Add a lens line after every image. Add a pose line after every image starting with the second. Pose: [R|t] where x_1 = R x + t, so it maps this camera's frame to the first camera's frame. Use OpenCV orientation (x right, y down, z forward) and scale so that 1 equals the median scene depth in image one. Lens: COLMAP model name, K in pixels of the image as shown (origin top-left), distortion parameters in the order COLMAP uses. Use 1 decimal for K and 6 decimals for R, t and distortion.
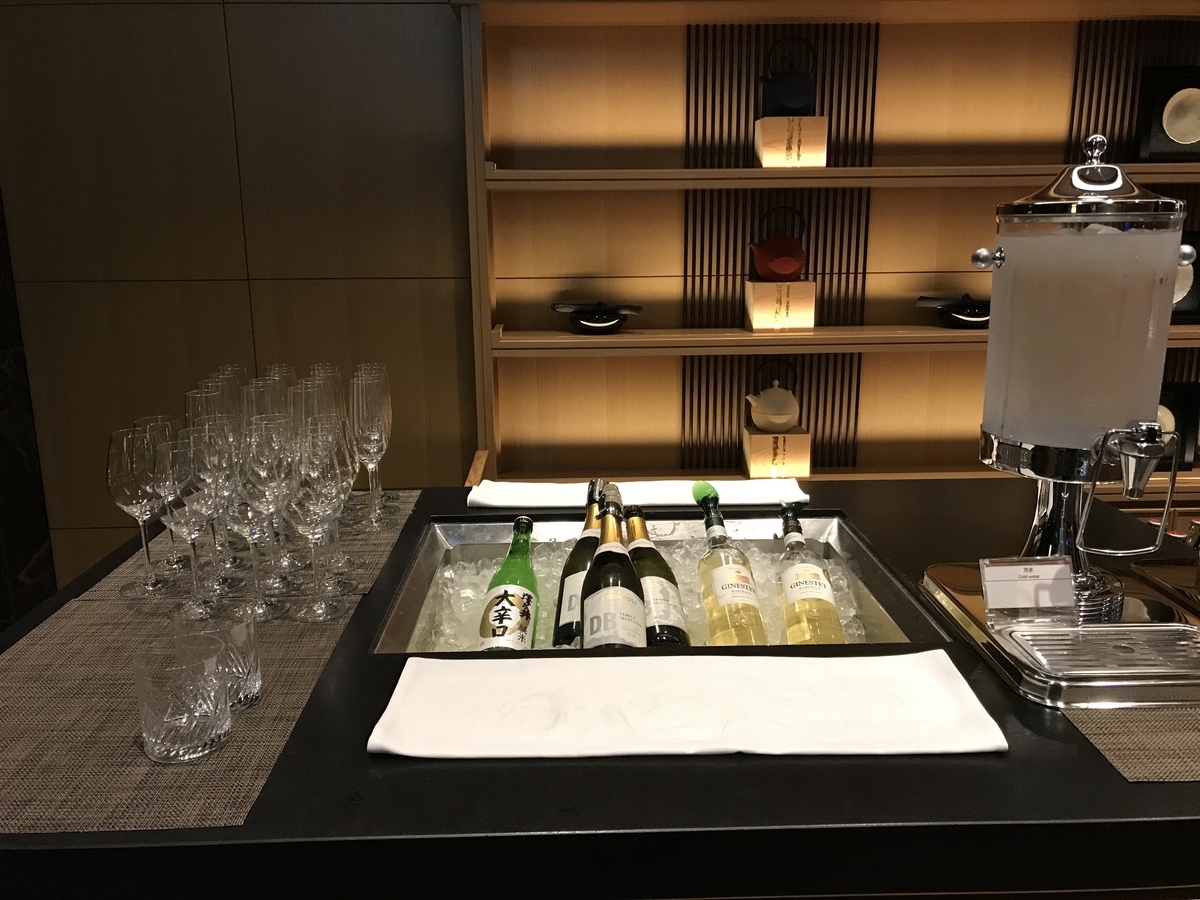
lens RADIAL K [[979.2, 0, 600.0], [0, 979.2, 450.0], [0, 0, 1]] dist [0.011881, -0.005139]
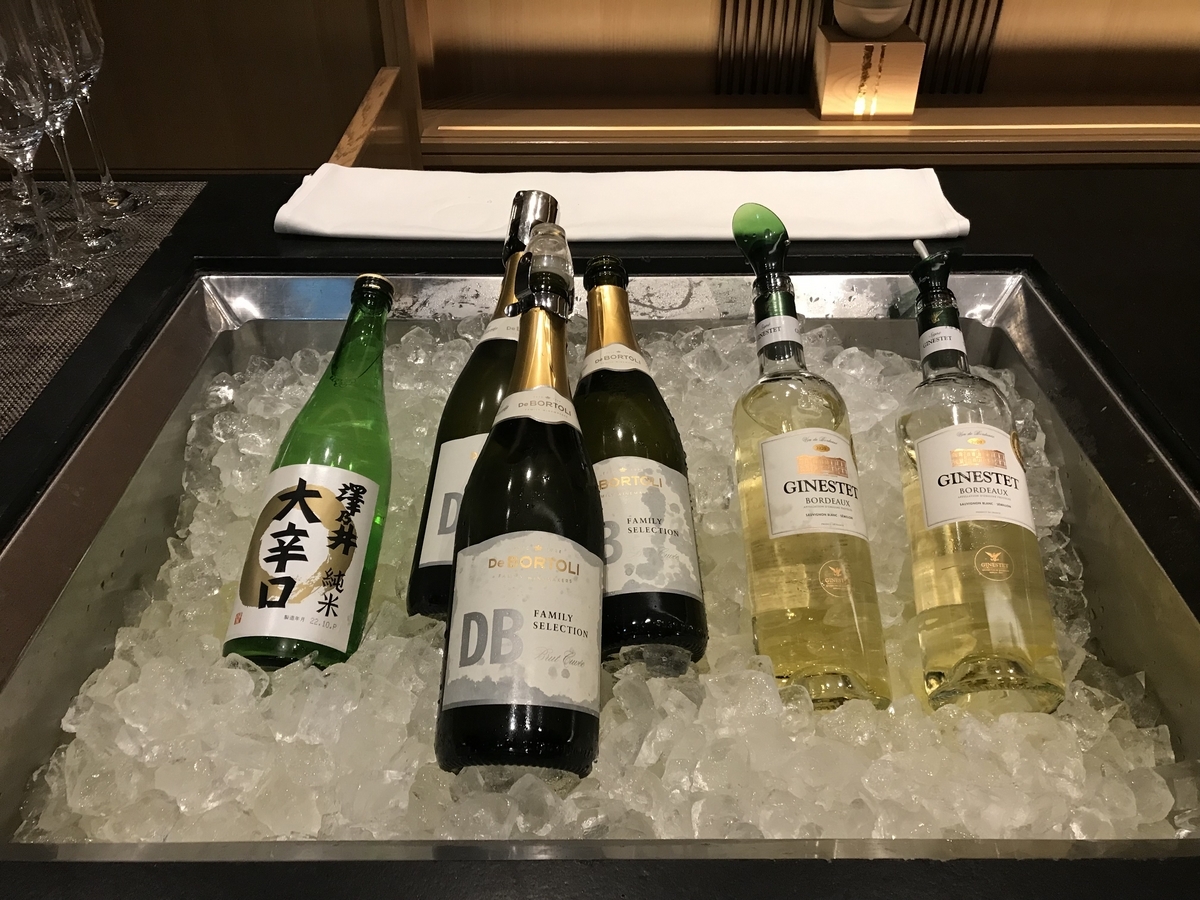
lens RADIAL K [[979.2, 0, 600.0], [0, 979.2, 450.0], [0, 0, 1]] dist [0.011881, -0.005139]
pose [[0.999512, 0.025333, -0.018293, 0.047534], [-0.015778, 0.914489, 0.404303, -0.052338], [0.026971, -0.403817, 0.914442, 0.587420]]
